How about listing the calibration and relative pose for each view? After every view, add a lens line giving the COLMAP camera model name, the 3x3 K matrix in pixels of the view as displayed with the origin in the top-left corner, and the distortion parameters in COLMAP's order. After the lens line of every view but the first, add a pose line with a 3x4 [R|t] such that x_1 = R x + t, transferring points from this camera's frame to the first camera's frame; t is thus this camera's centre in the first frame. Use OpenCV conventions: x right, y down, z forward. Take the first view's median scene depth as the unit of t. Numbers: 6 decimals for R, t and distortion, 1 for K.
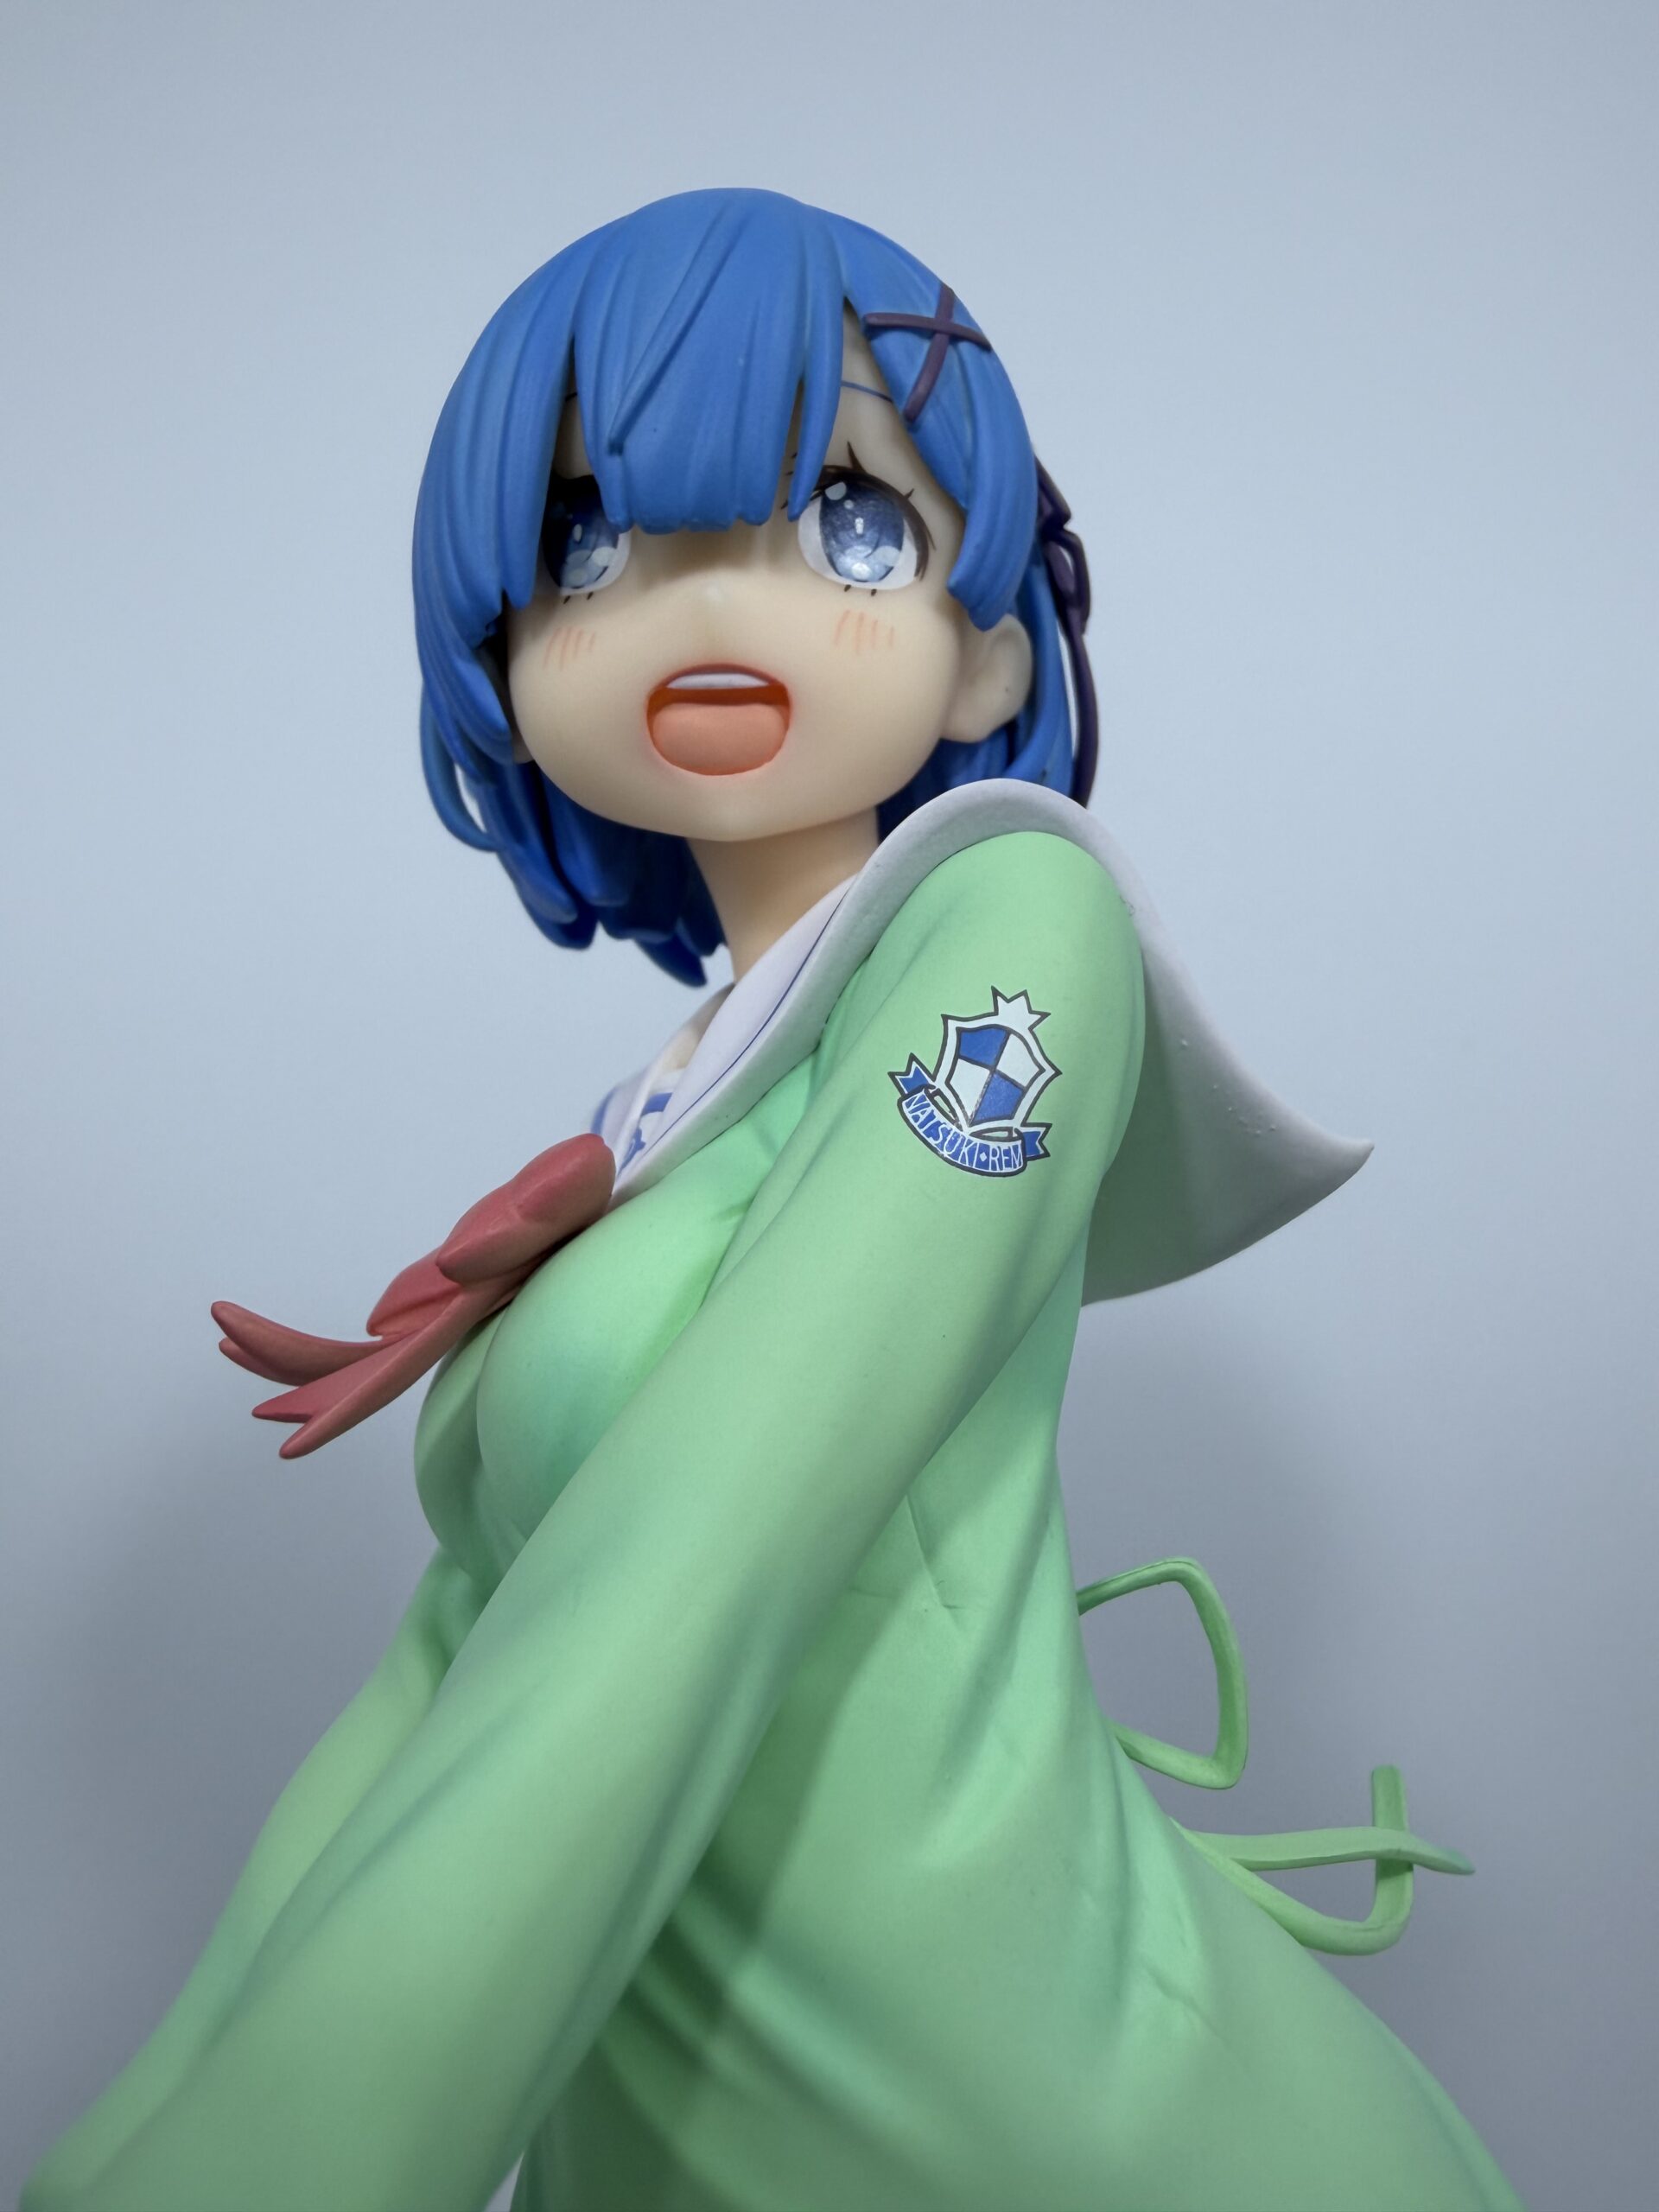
lens RADIAL K [[1647.5, 0, 834.2], [0, 1647.5, 929.7], [0, 0, 1]] dist [0.004536, 0.000926]
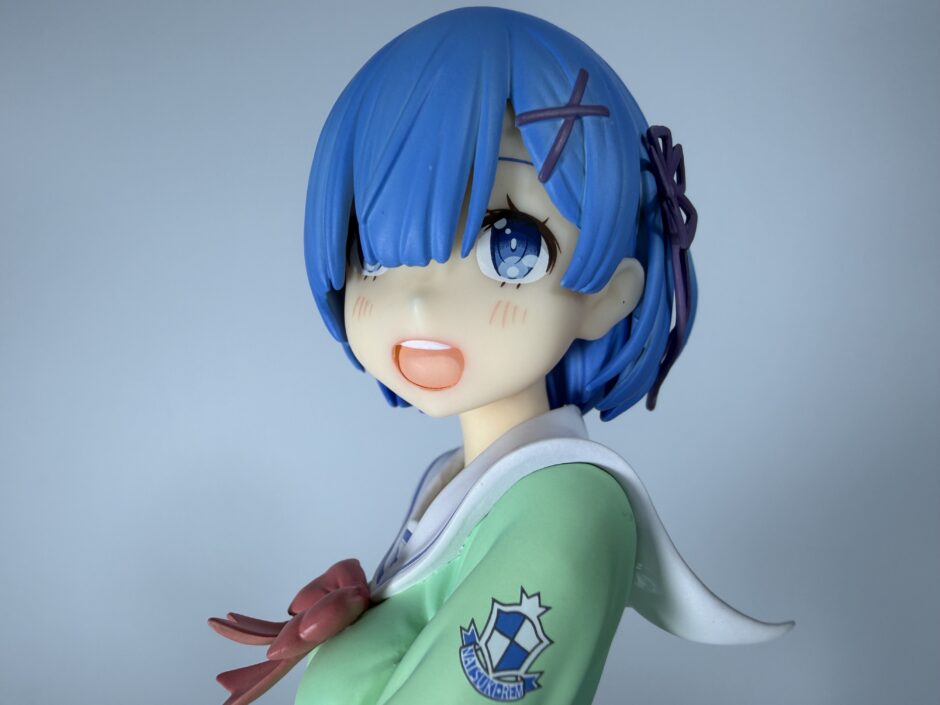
lens RADIAL K [[694.0, 0, 447.1], [0, 694.0, 356.2], [0, 0, 1]] dist [0.002819, 0.000348]
pose [[0.935478, 0.078501, -0.344555, 0.223601], [0.024175, 0.958514, 0.284017, -0.362253], [0.352556, -0.274021, 0.894772, 0.310393]]
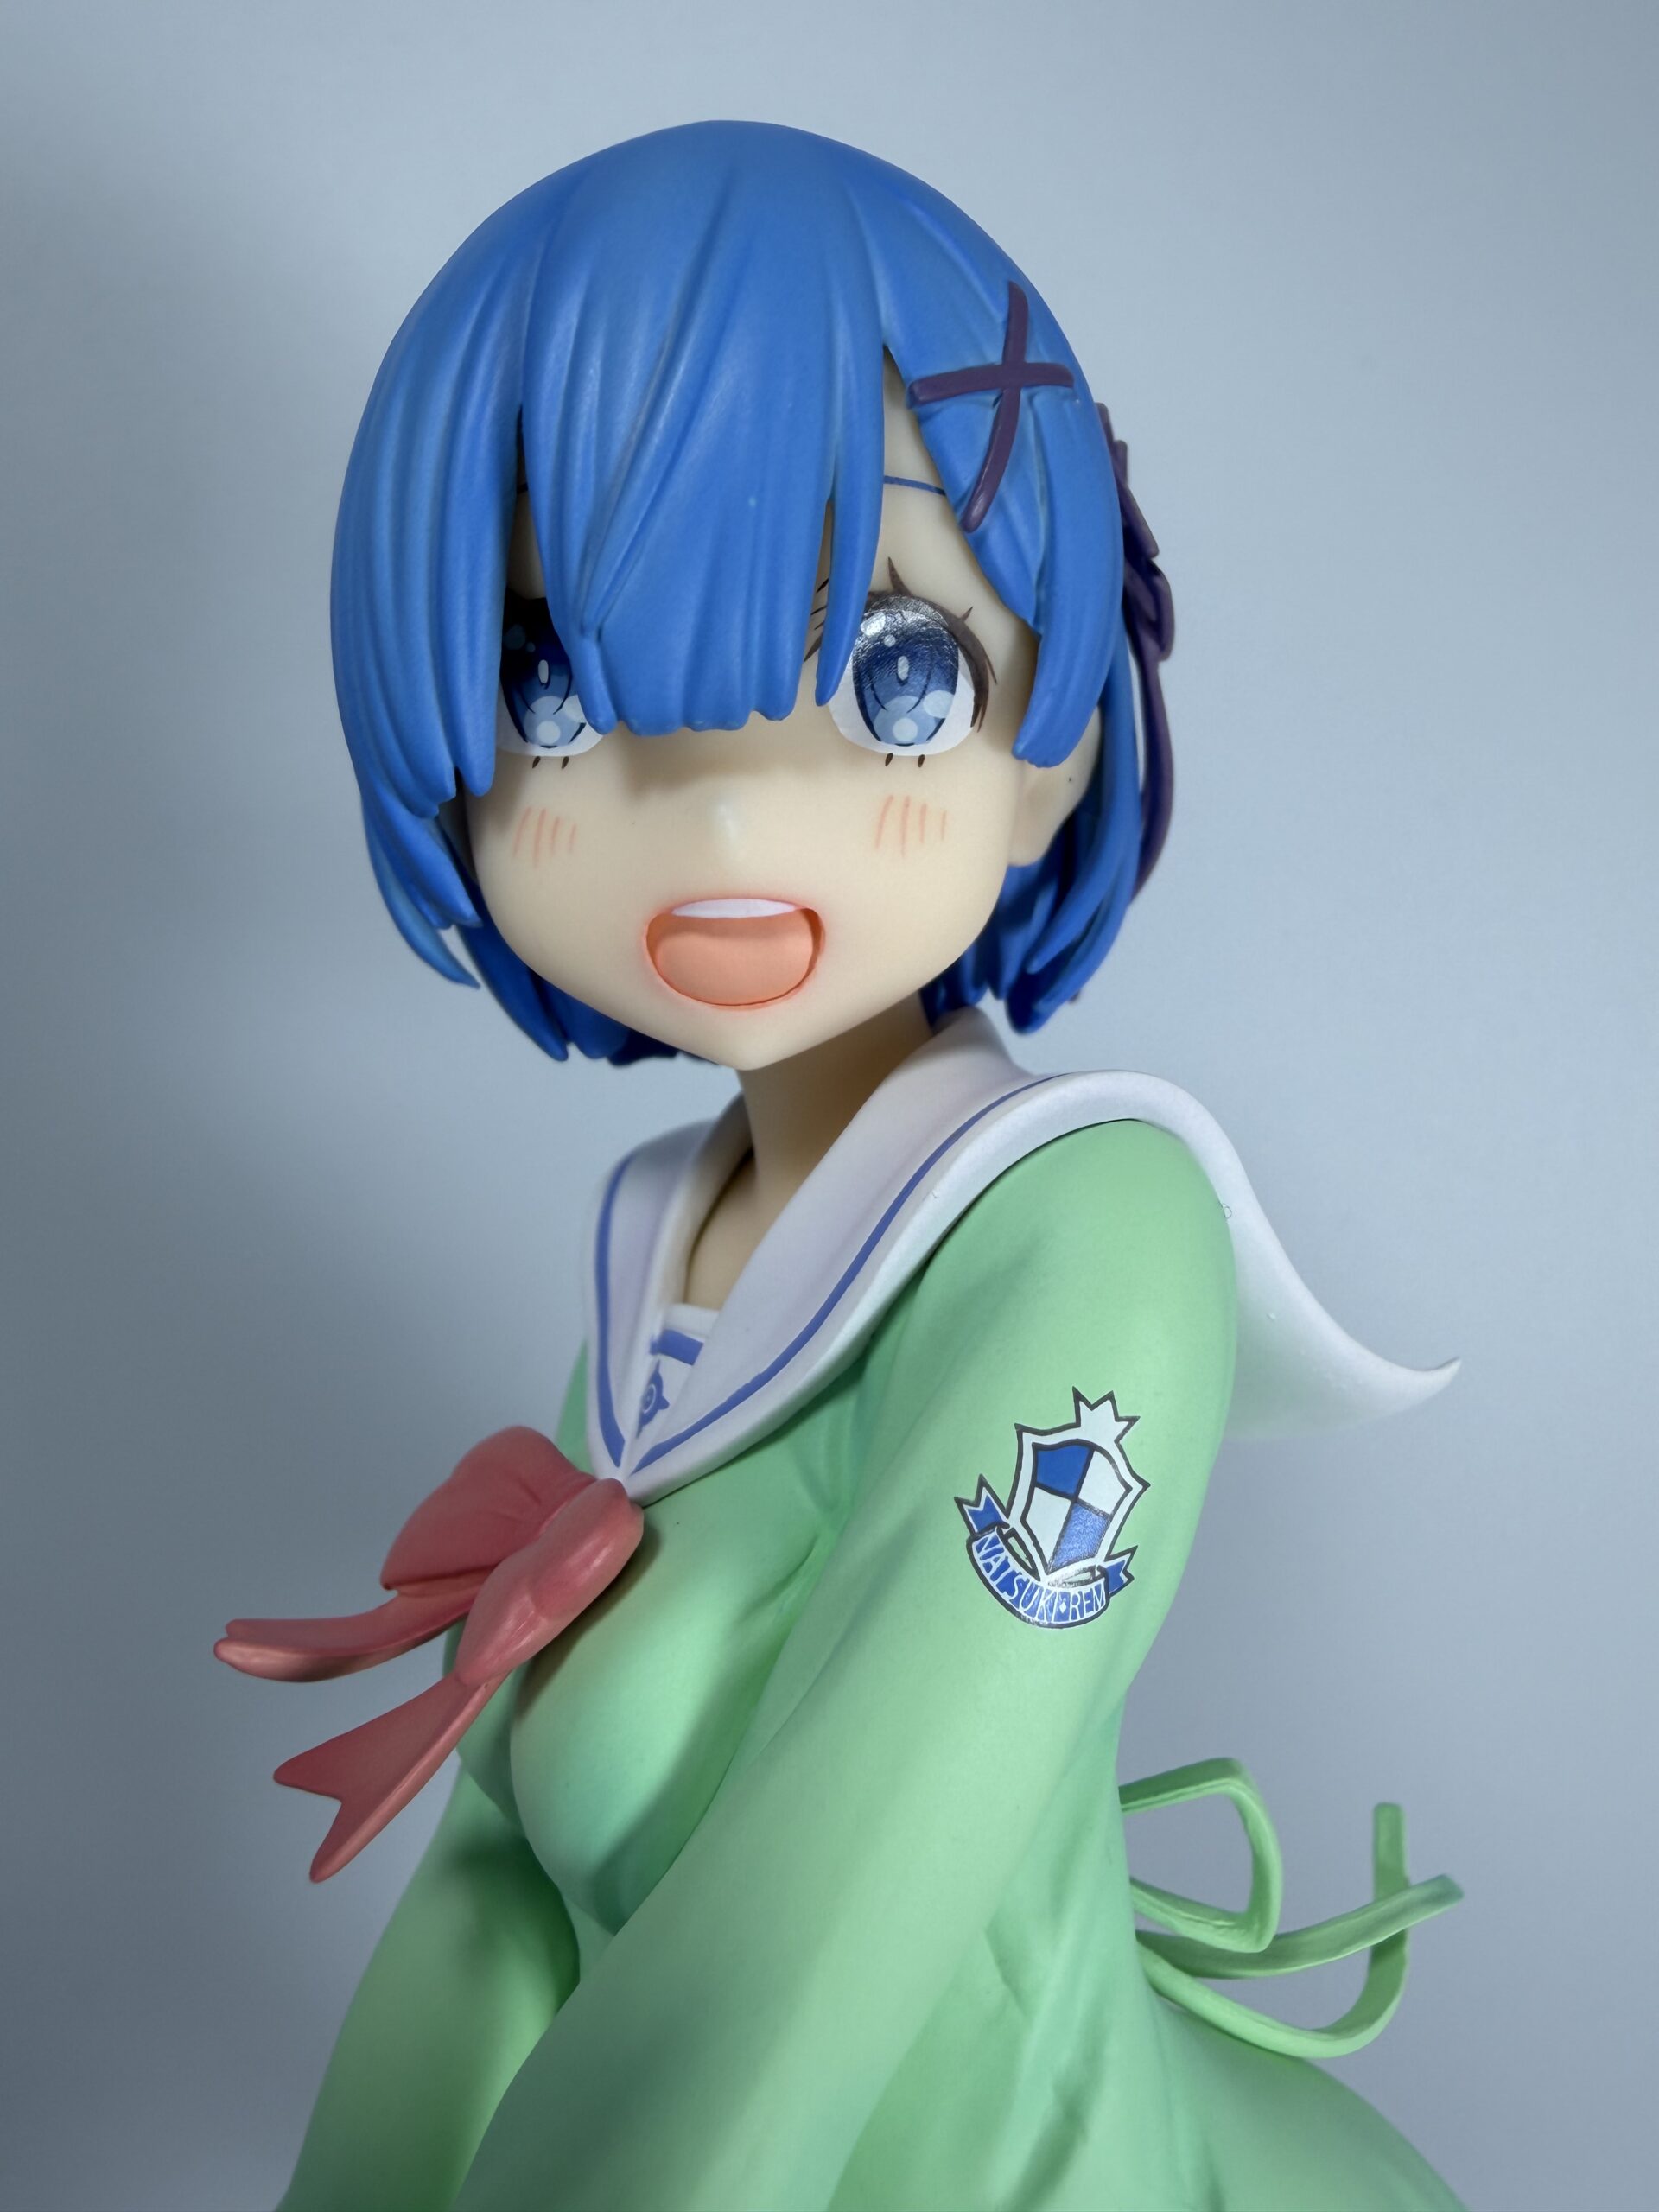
lens RADIAL K [[1633.1, 0, 832.9], [0, 1633.1, 997.8], [0, 0, 1]] dist [0.002819, 0.000348]
pose [[0.999734, -0.015340, 0.017194, -0.036147], [0.008538, 0.939689, 0.341923, -0.387405], [-0.021402, -0.341686, 0.939571, 0.228262]]
